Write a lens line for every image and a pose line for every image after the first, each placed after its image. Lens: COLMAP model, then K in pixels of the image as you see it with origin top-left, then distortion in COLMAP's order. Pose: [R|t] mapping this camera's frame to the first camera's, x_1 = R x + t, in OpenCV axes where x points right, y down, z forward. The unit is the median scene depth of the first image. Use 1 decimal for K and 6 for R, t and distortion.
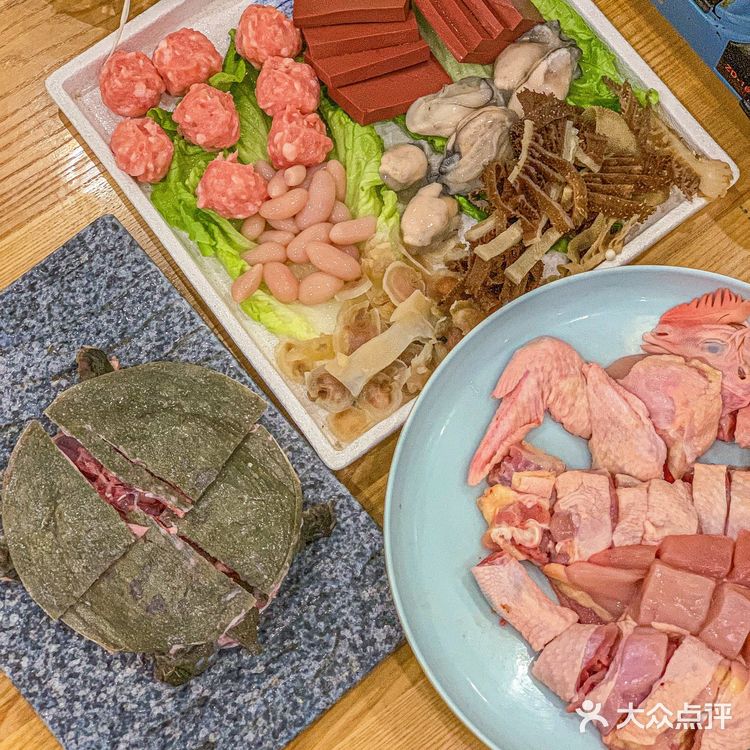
lens RADIAL K [[1515.9, 0, 375.4], [0, 1515.9, 371.7], [0, 0, 1]] dist [0.023847, 0.000000]
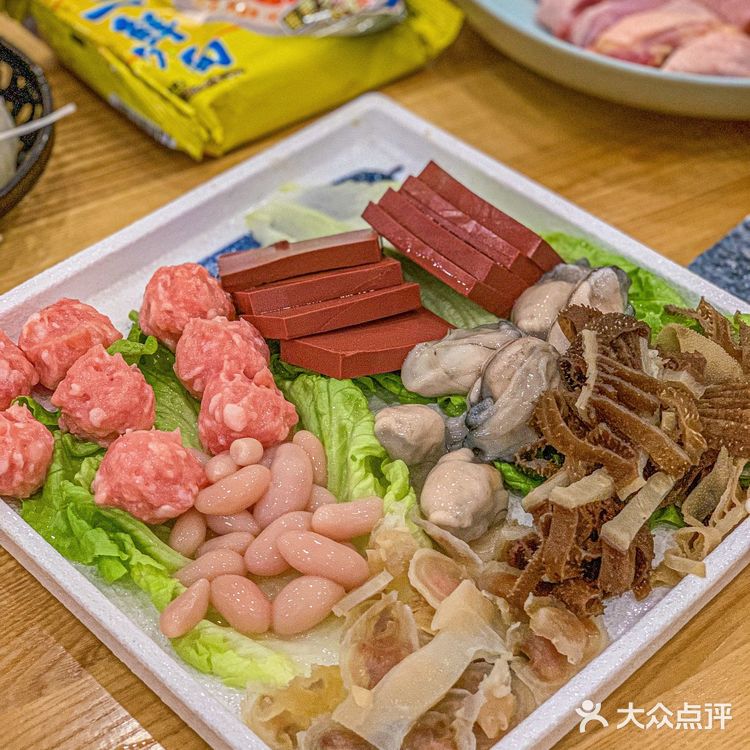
lens RADIAL K [[1515.9, 0, 372.9], [0, 1515.9, 373.4], [0, 0, 1]] dist [0.023847, 0.000000]
pose [[0.989822, -0.093490, 0.107298, -0.066118], [0.134701, 0.858750, -0.494373, 0.167810], [-0.045923, 0.503794, 0.862602, 0.427325]]
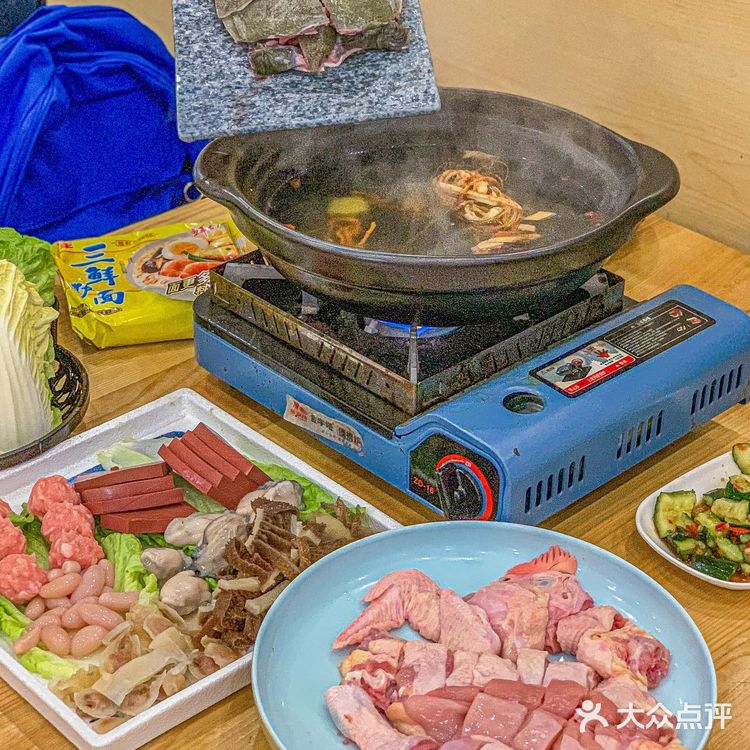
lens RADIAL K [[1515.9, 0, 376.1], [0, 1515.9, 371.9], [0, 0, 1]] dist [0.023847, 0.000000]
pose [[0.992768, -0.058033, 0.105089, 0.070535], [0.113934, 0.731264, -0.672511, 0.598763], [-0.037820, 0.679621, 0.732588, -0.001189]]
